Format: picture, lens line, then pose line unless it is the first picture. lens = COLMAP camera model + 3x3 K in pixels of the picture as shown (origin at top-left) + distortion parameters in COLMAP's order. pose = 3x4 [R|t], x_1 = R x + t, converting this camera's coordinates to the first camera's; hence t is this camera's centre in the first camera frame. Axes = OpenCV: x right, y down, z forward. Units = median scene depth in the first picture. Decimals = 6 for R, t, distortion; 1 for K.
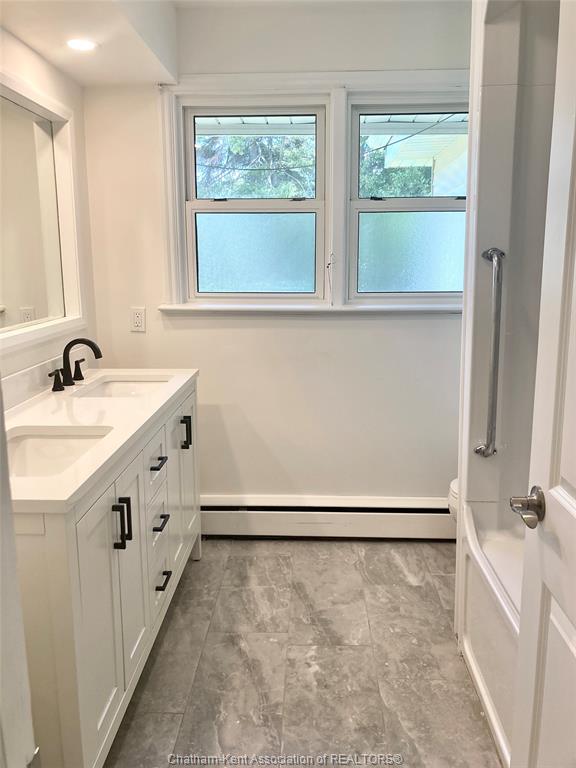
lens RADIAL K [[630.1, 0, 288.2], [0, 630.1, 379.1], [0, 0, 1]] dist [0.040069, -0.050000]
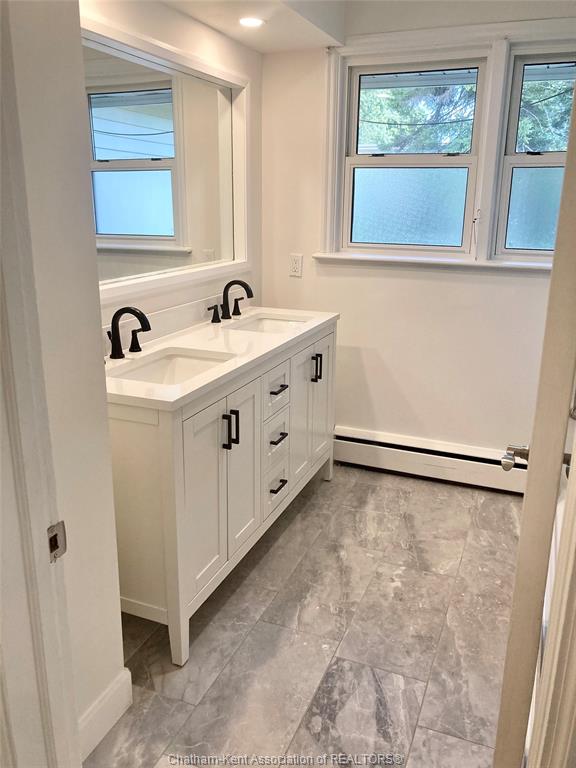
lens RADIAL K [[630.1, 0, 291.0], [0, 630.1, 379.4], [0, 0, 1]] dist [0.040069, -0.050000]
pose [[0.940580, 0.107829, -0.321998, 0.158445], [-0.078968, 0.991704, 0.101427, -0.006323], [0.330263, -0.069973, 0.941292, -0.088846]]
